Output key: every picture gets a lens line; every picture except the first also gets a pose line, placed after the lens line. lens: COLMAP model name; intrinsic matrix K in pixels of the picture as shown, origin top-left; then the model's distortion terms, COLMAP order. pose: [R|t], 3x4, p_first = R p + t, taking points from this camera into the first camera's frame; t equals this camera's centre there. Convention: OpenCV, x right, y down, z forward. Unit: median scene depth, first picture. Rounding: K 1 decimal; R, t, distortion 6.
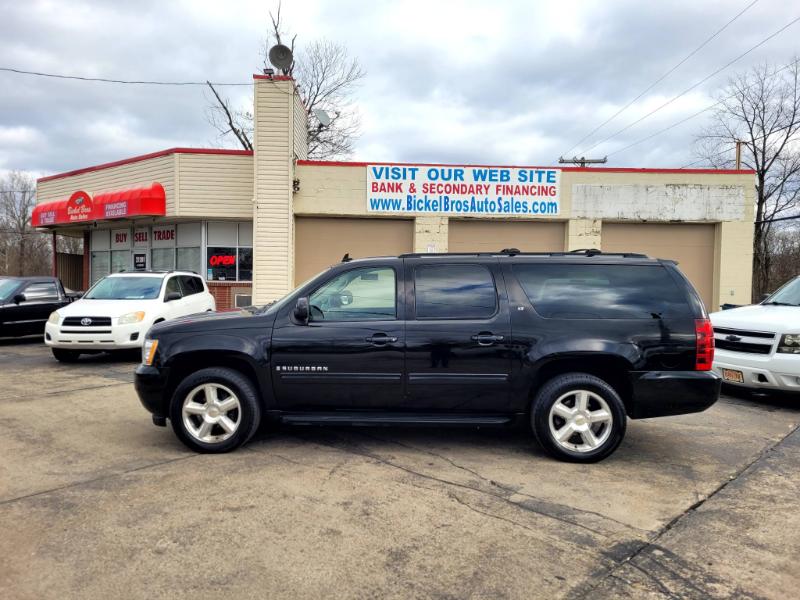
lens RADIAL K [[583.4, 0, 404.0], [0, 583.4, 297.4], [0, 0, 1]] dist [0.060071, -0.042373]
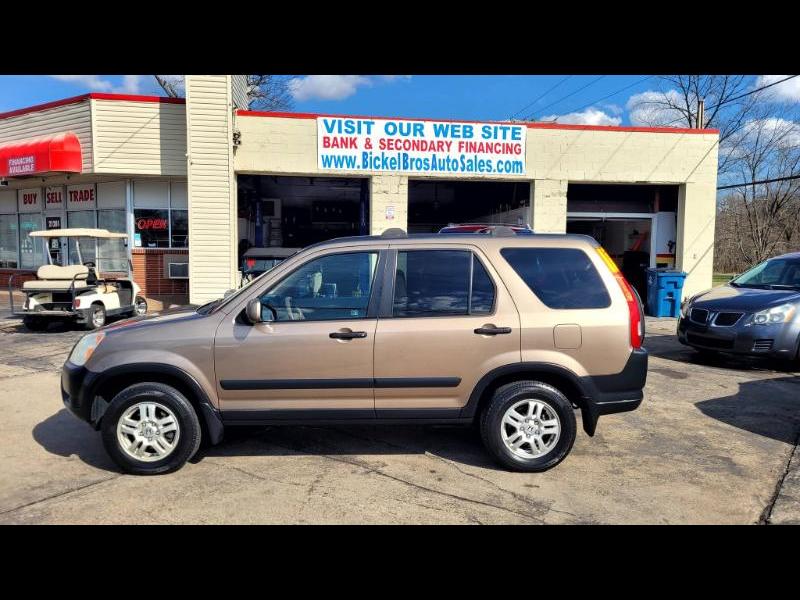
lens RADIAL K [[583.4, 0, 409.2], [0, 583.4, 298.3], [0, 0, 1]] dist [0.060071, -0.042373]
pose [[0.994071, -0.016819, 0.107423, -0.023900], [0.010443, 0.998165, 0.059643, -0.000711], [-0.108229, -0.058167, 0.992423, 0.074793]]
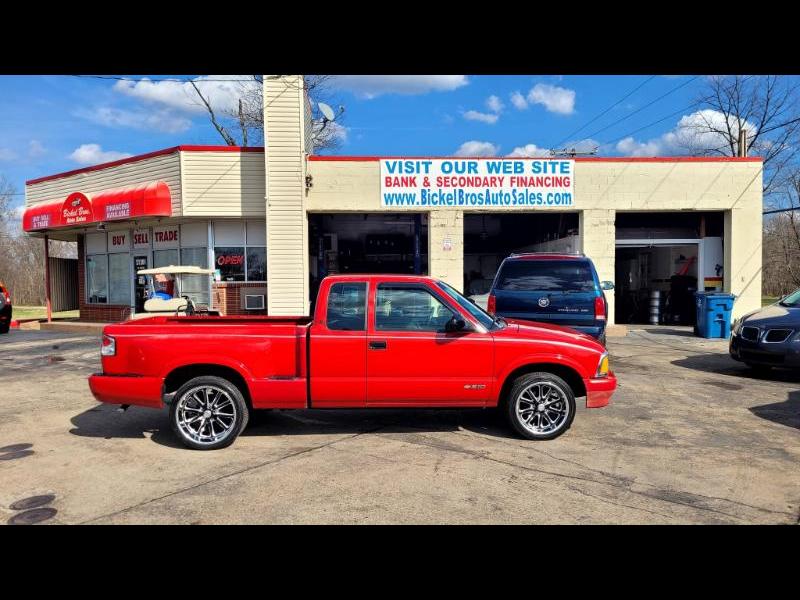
lens RADIAL K [[583.4, 0, 405.8], [0, 583.4, 312.6], [0, 0, 1]] dist [0.060071, -0.042373]
pose [[0.998632, -0.030277, 0.042642, -0.068760], [0.028949, 0.999087, 0.031434, 0.001197], [-0.043555, -0.030157, 0.998596, 0.009329]]
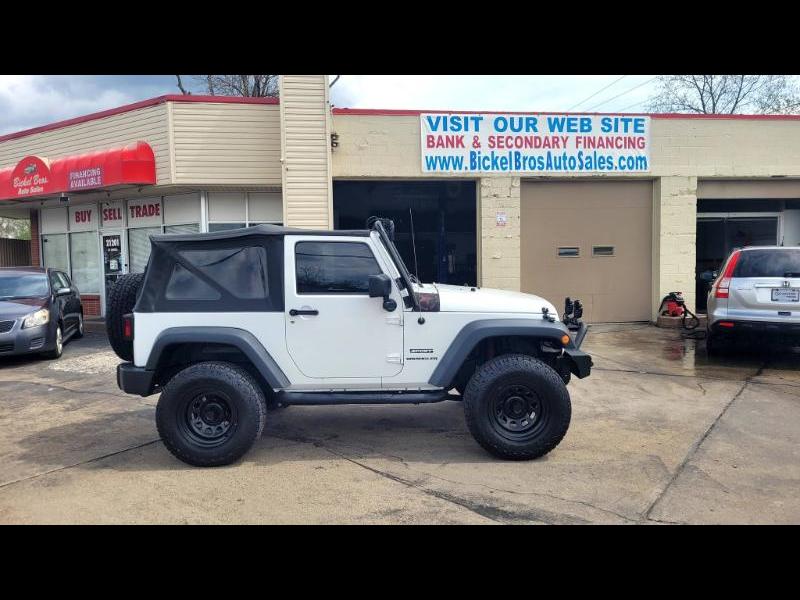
lens RADIAL K [[583.4, 0, 394.6], [0, 583.4, 293.3], [0, 0, 1]] dist [0.060071, -0.042373]
pose [[0.993994, -0.040610, 0.101617, -0.186896], [0.037411, 0.998748, 0.033195, -0.009863], [-0.102838, -0.029195, 0.994270, 0.202385]]
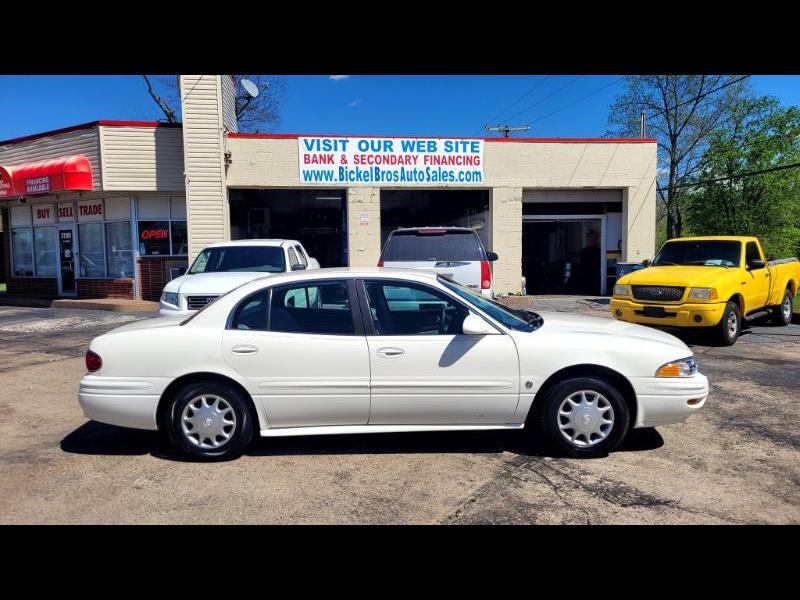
lens RADIAL K [[583.4, 0, 402.1], [0, 583.4, 295.1], [0, 0, 1]] dist [0.060071, -0.042373]
pose [[0.993824, -0.038185, 0.104191, -0.000071], [0.032807, 0.998063, 0.052852, 0.000823], [-0.106008, -0.049108, 0.993152, -0.048275]]
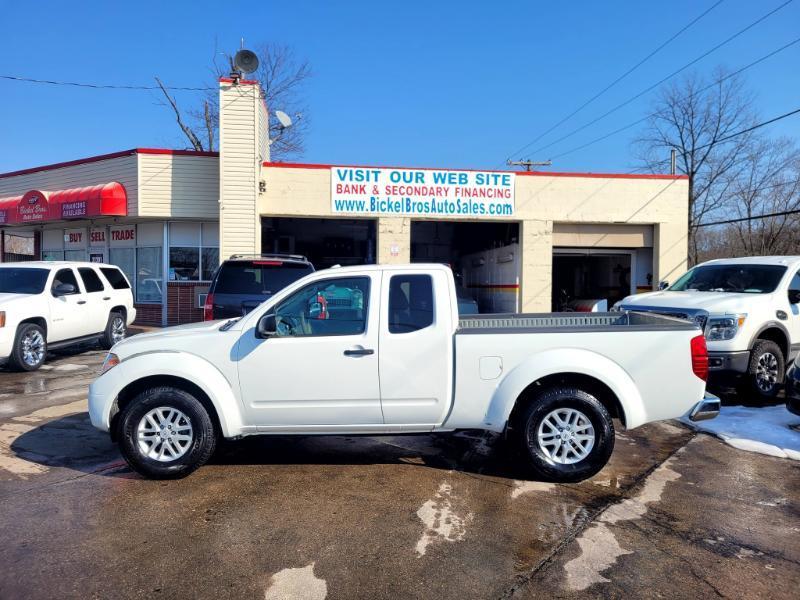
lens RADIAL K [[583.4, 0, 400.2], [0, 583.4, 299.8], [0, 0, 1]] dist [0.060071, -0.042373]
pose [[0.996232, -0.010581, 0.086075, -0.033344], [0.009927, 0.999919, 0.008018, 0.000212], [-0.086153, -0.007133, 0.996256, -0.039513]]
